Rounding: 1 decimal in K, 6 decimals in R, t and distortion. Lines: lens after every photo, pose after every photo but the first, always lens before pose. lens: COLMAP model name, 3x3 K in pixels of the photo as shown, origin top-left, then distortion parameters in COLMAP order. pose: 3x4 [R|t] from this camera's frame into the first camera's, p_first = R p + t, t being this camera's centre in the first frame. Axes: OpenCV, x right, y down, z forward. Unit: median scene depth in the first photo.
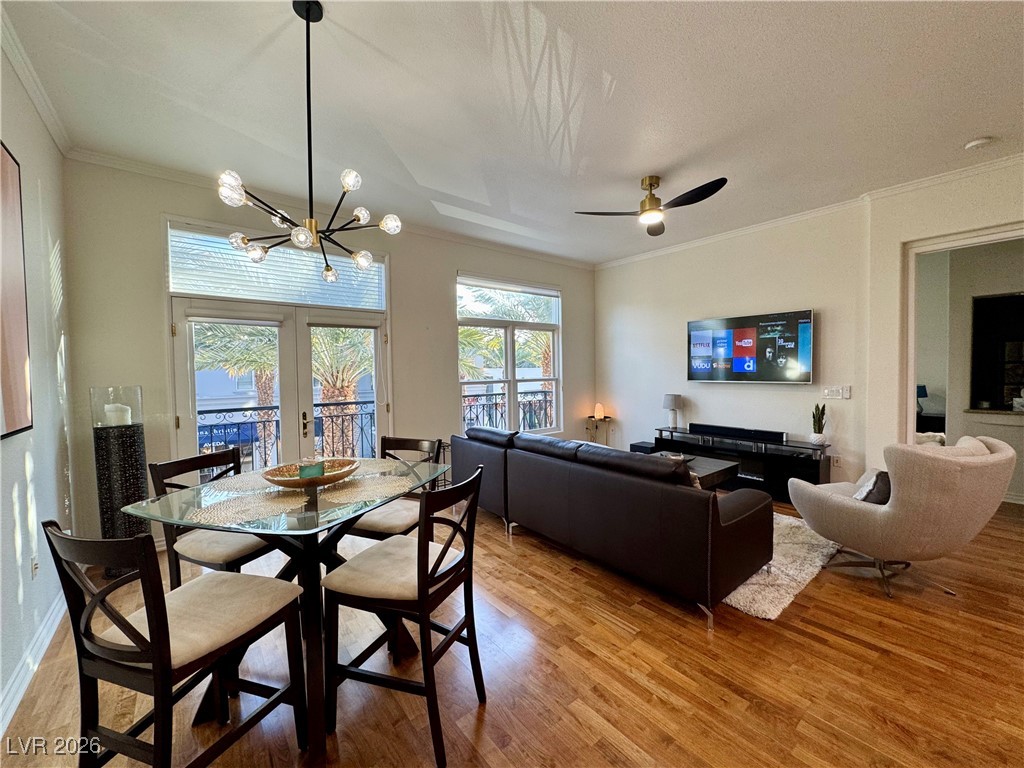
lens RADIAL K [[409.1, 0, 510.7], [0, 409.1, 380.2], [0, 0, 1]] dist [-0.003751, 0.000316]
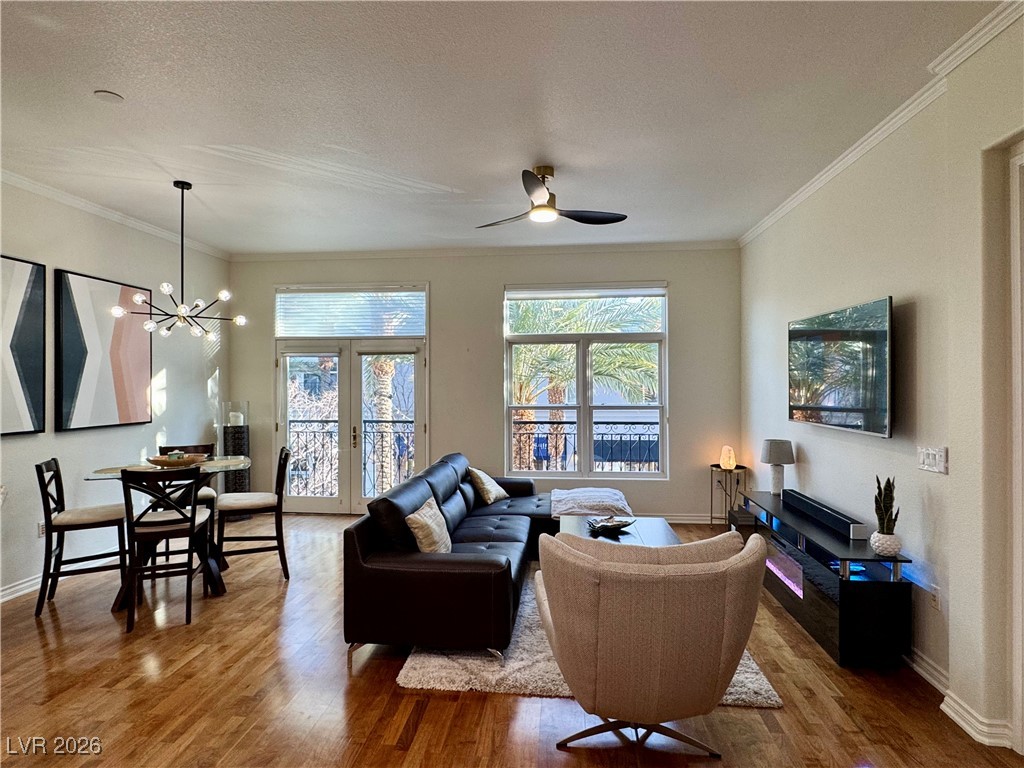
lens RADIAL K [[554.4, 0, 514.6], [0, 554.4, 381.9], [0, 0, 1]] dist [-0.000195, -0.001670]
pose [[0.713136, 0.010916, -0.700941, 1.059933], [-0.026063, 0.999600, -0.010949, -0.051666], [0.700541, 0.026077, 0.713135, 0.176926]]
